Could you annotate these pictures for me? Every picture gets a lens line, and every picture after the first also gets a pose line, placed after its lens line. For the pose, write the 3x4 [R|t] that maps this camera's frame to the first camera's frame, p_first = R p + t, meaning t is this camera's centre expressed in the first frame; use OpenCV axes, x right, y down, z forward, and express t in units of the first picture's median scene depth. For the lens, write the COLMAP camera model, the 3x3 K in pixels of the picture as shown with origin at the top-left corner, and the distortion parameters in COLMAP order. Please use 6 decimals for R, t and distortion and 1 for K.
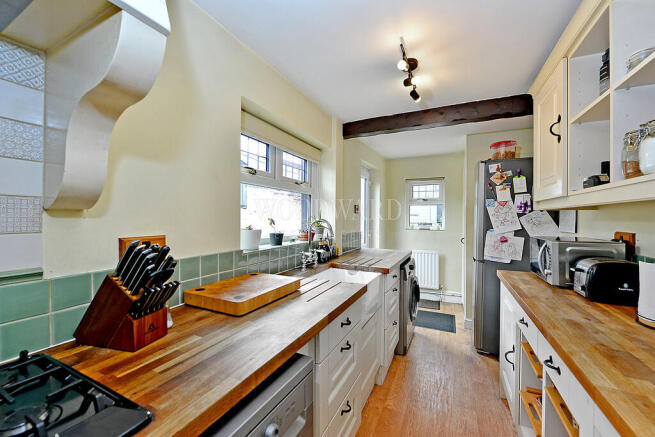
lens RADIAL K [[257.5, 0, 327.7], [0, 257.5, 217.6], [0, 0, 1]] dist [-0.013230, 0.000486]
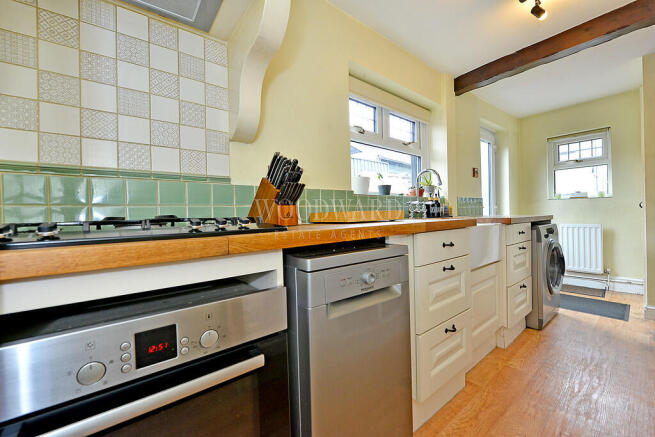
lens RADIAL K [[257.5, 0, 328.8], [0, 257.5, 218.1], [0, 0, 1]] dist [-0.013230, 0.000486]
pose [[0.901150, -0.025171, -0.432777, 0.043719], [0.032034, 0.999450, 0.008573, 0.141805], [0.432323, -0.021590, 0.901460, -0.064750]]
